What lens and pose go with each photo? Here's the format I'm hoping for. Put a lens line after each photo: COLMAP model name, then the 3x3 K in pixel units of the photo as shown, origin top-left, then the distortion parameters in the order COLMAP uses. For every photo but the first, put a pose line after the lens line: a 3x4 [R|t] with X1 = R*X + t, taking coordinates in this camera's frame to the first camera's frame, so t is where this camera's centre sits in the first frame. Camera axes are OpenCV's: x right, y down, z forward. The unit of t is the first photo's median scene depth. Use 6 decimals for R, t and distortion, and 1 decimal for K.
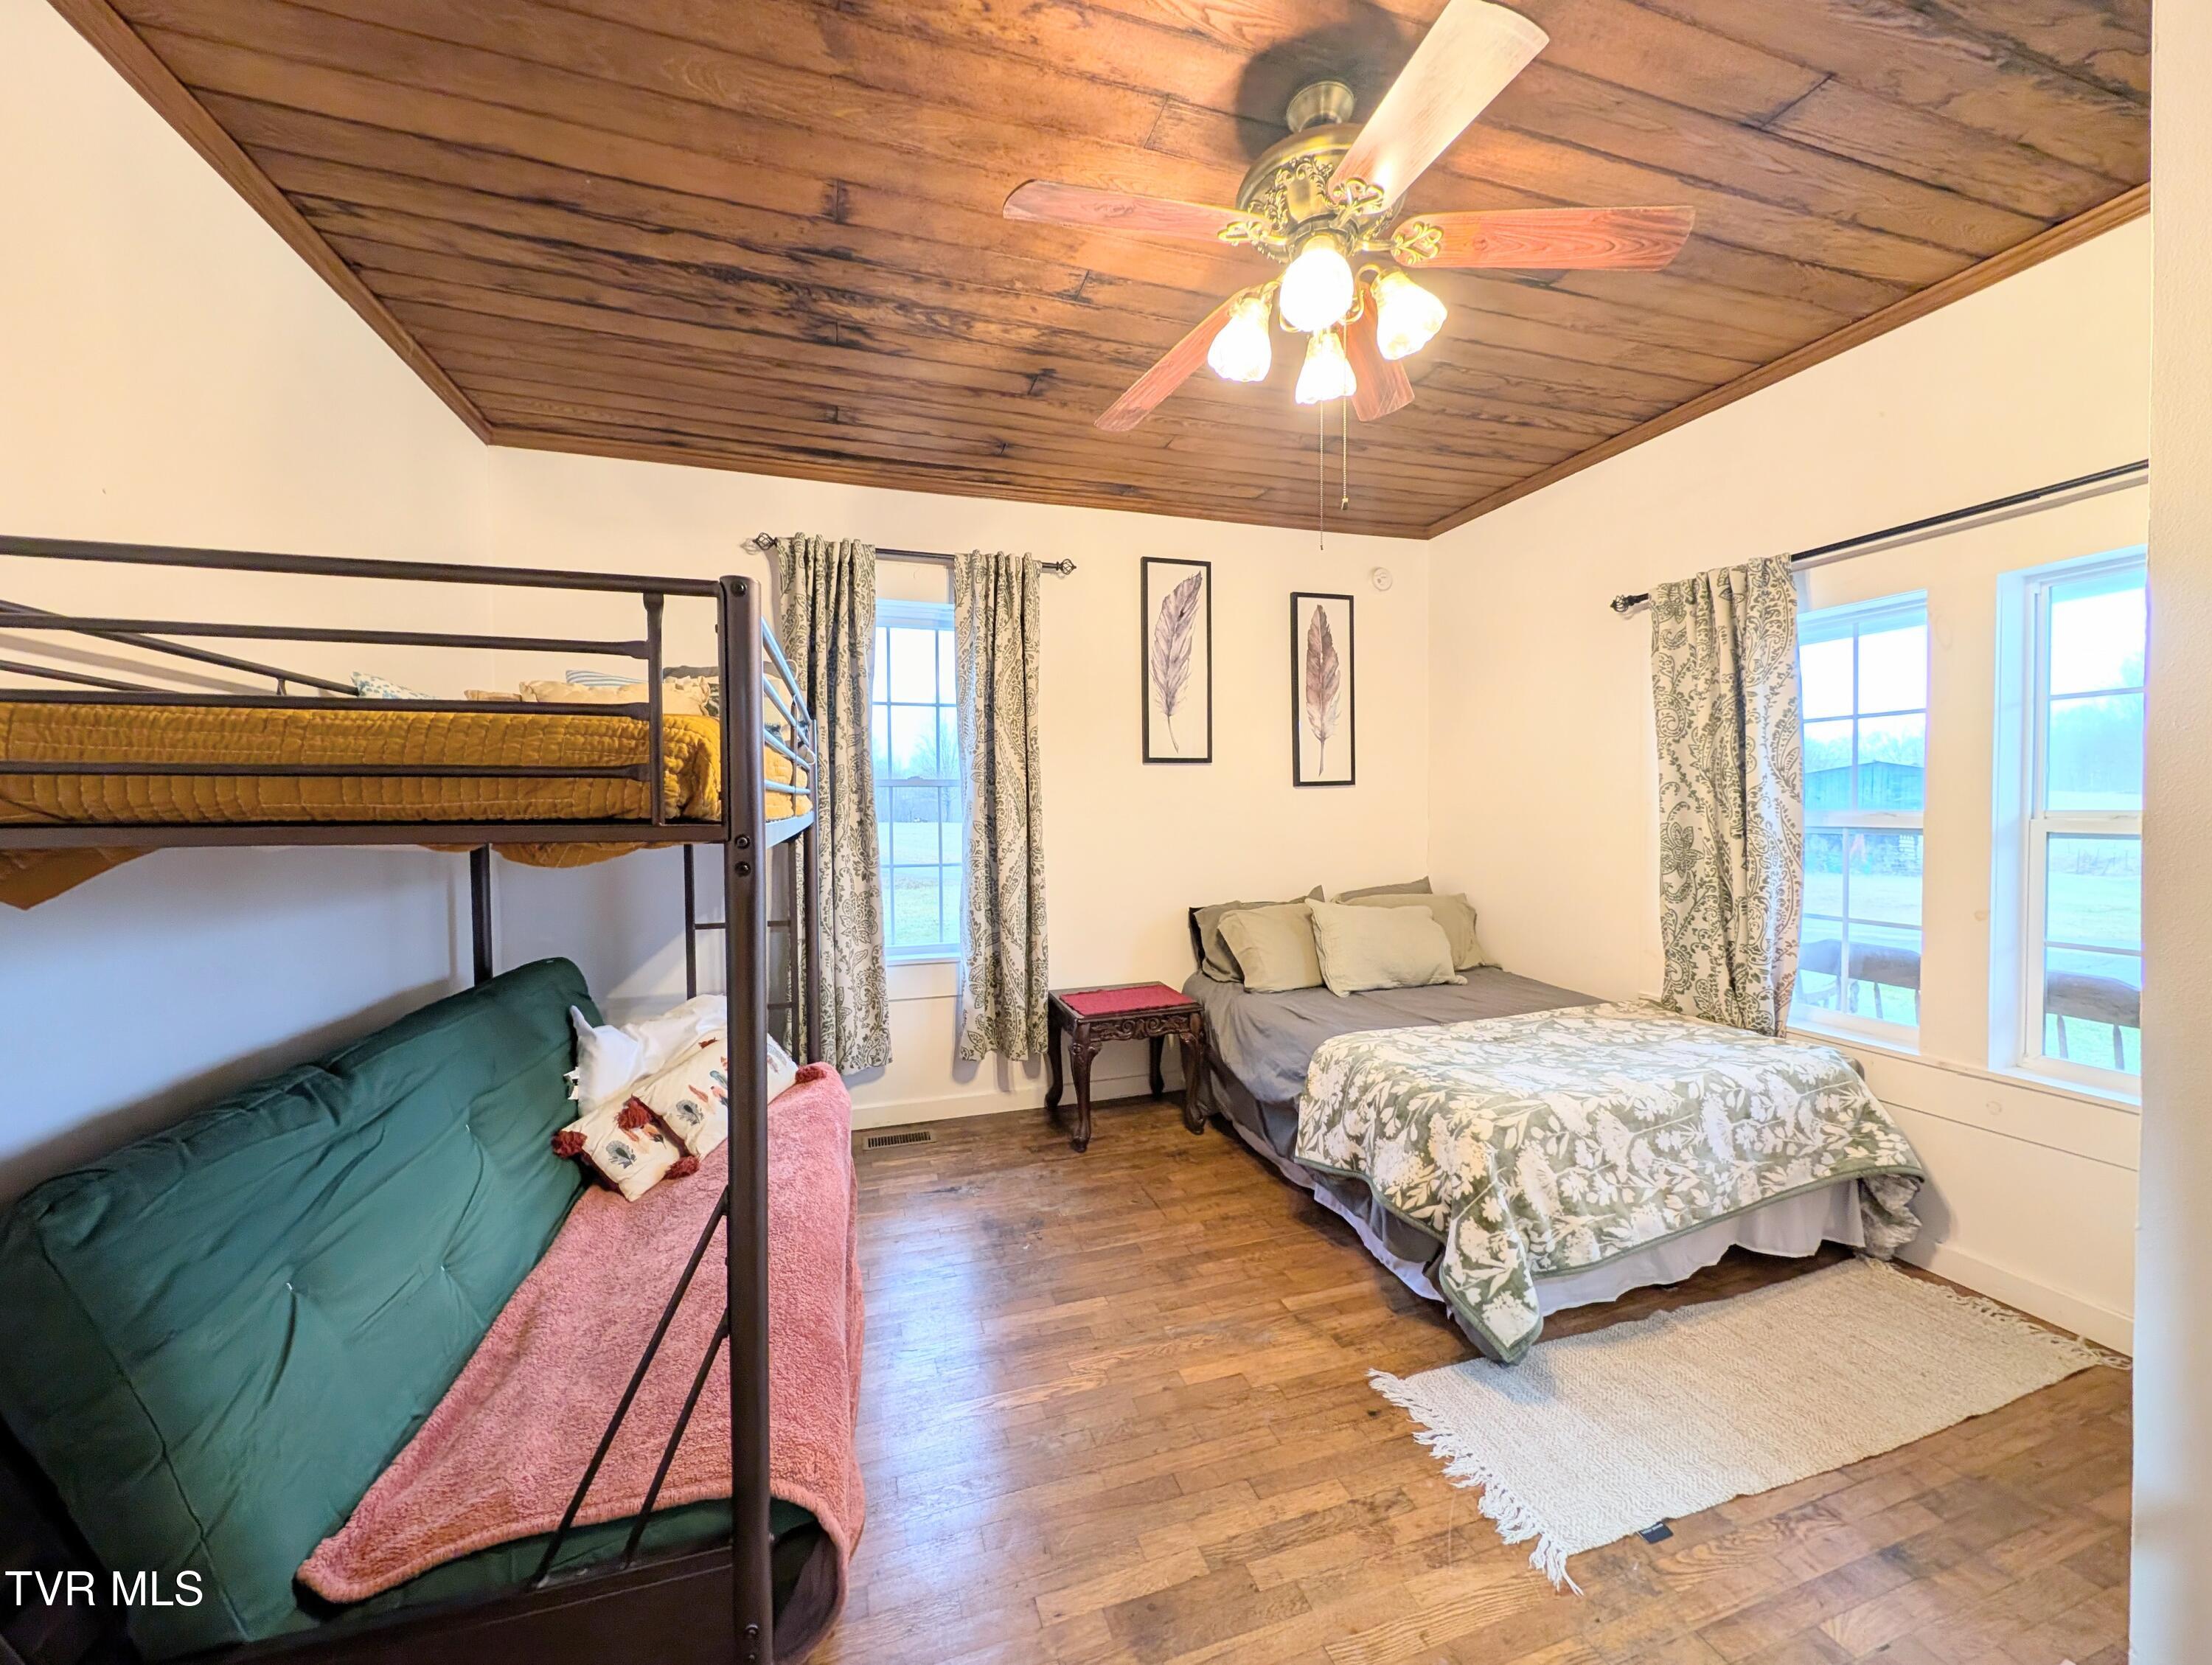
lens RADIAL K [[834.9, 0, 1106.2], [0, 834.9, 830.4], [0, 0, 1]] dist [0.007557, -0.003082]
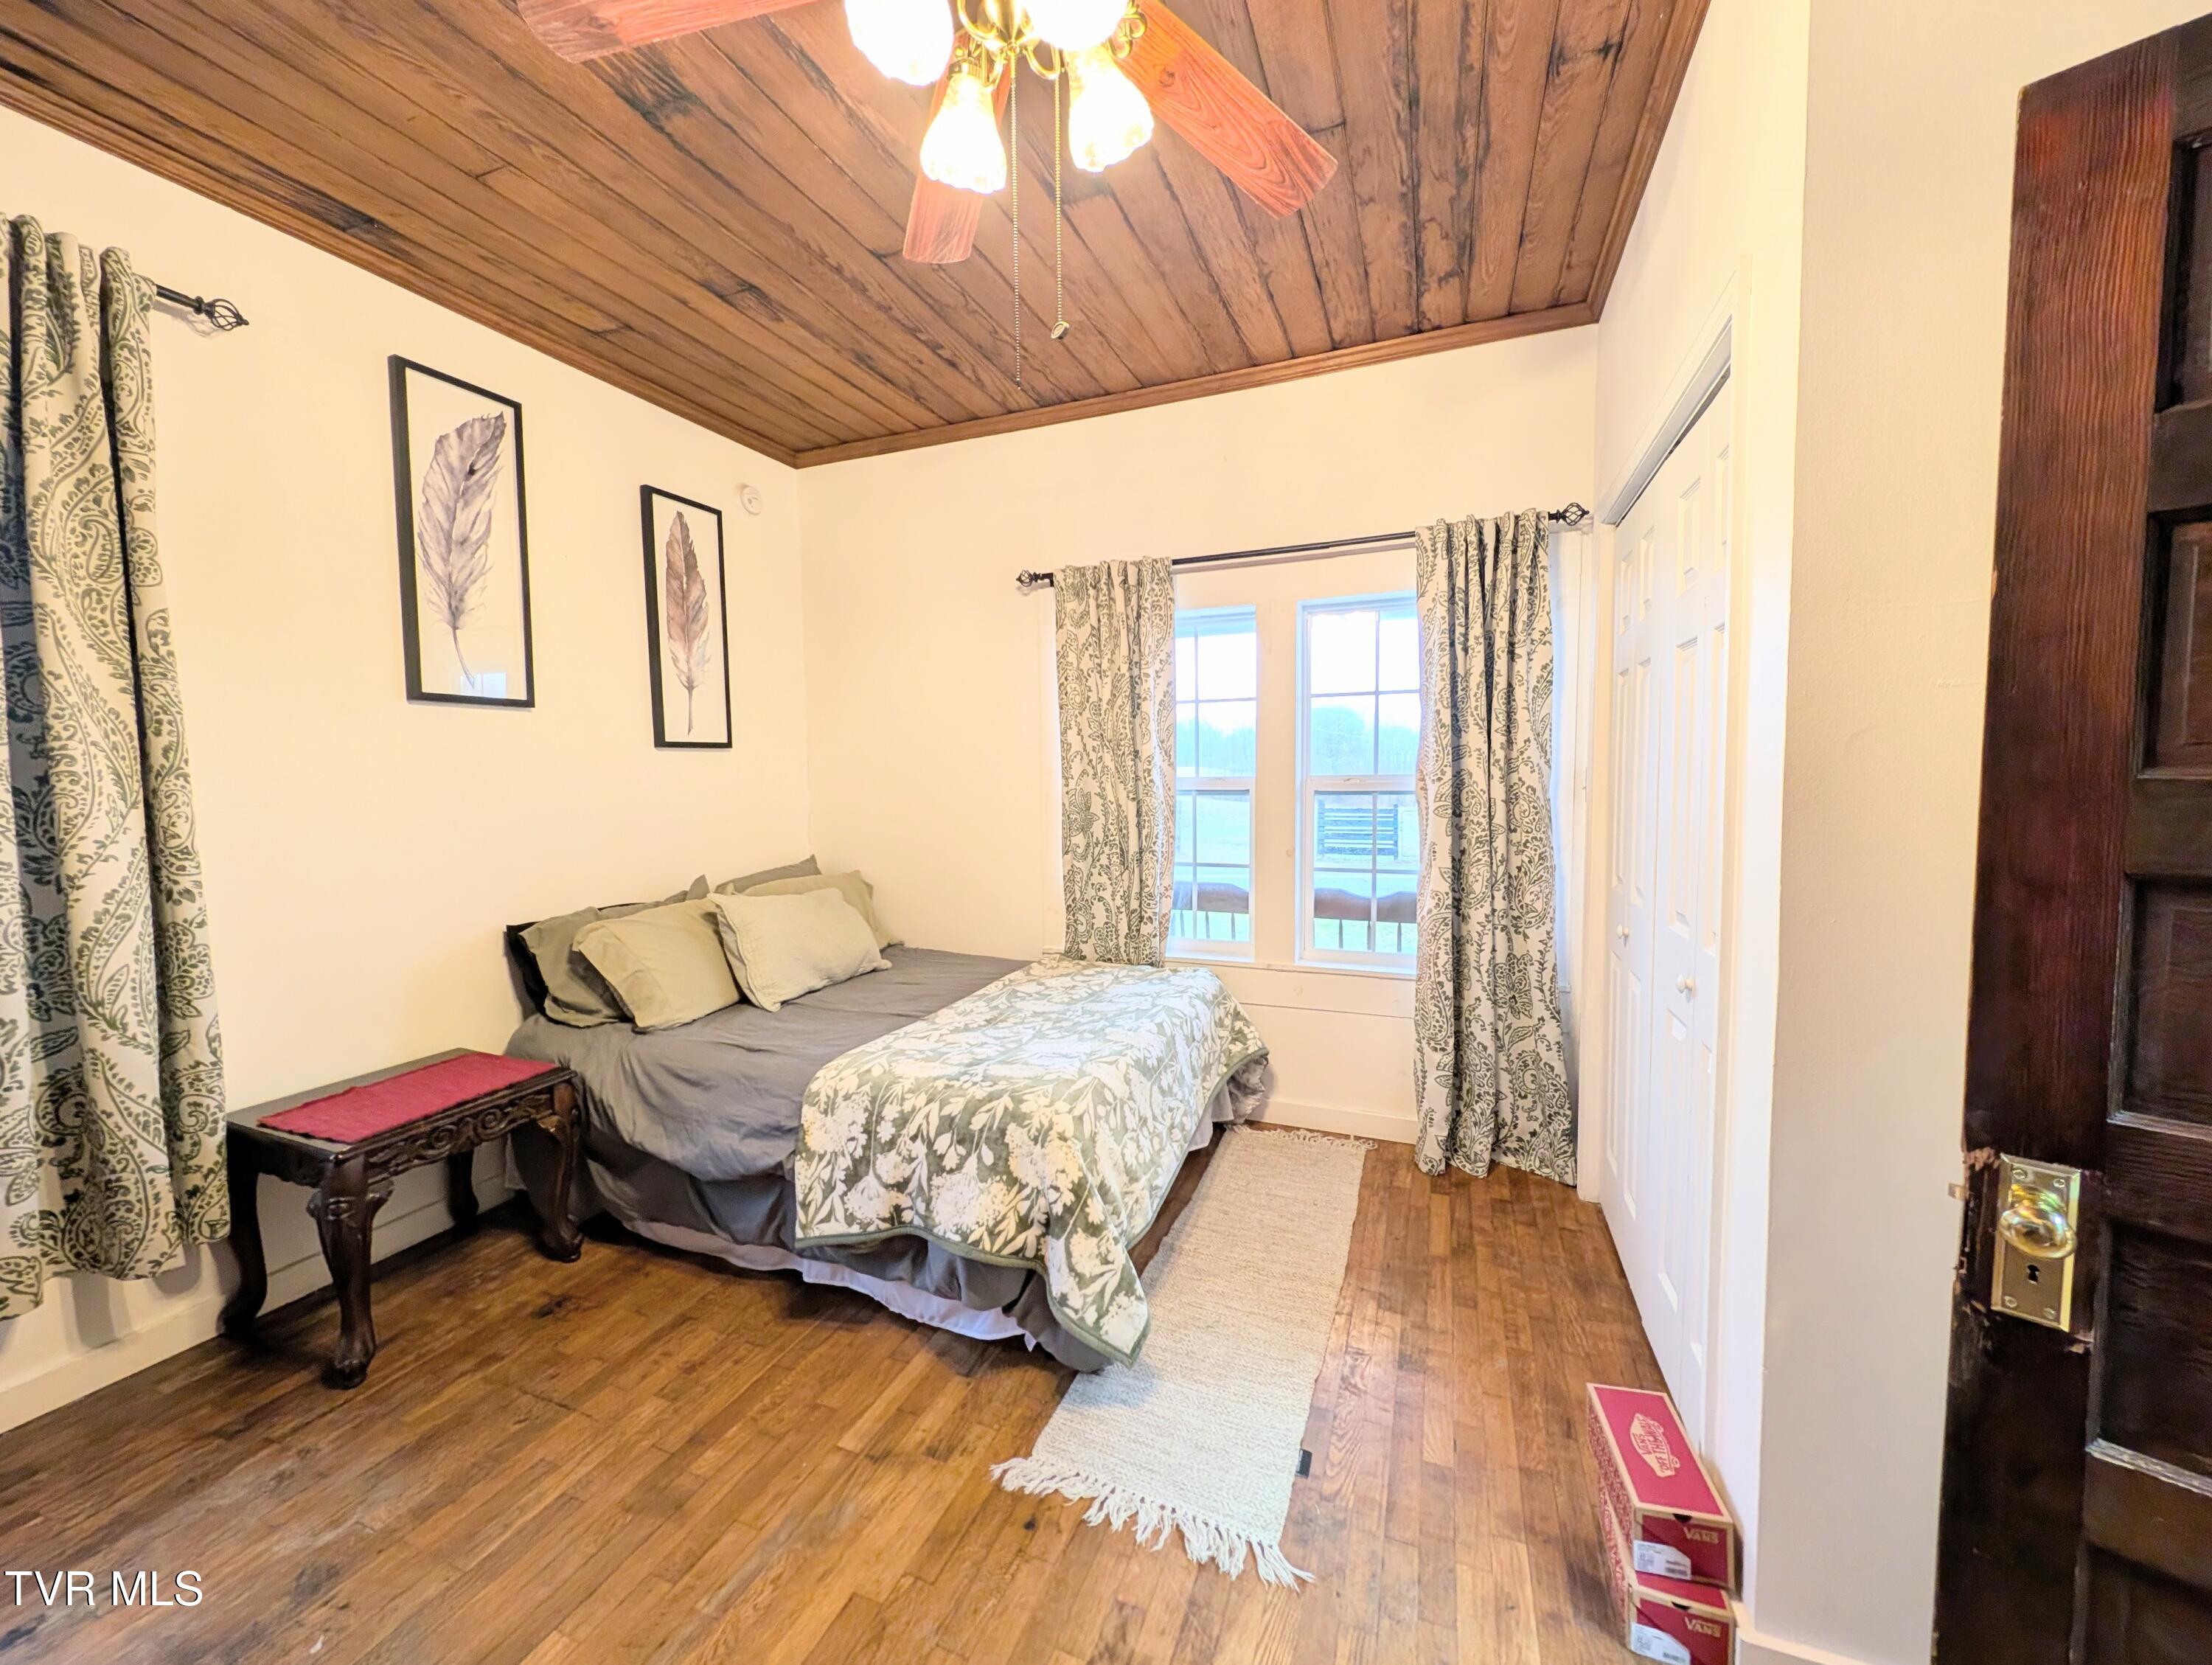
lens RADIAL K [[834.9, 0, 1112.6], [0, 834.9, 828.1], [0, 0, 1]] dist [0.007557, -0.003082]
pose [[0.633548, -0.043481, 0.772481, -0.135625], [0.025568, 0.999051, 0.035264, 0.005226], [-0.773281, -0.002590, 0.634058, 0.270918]]
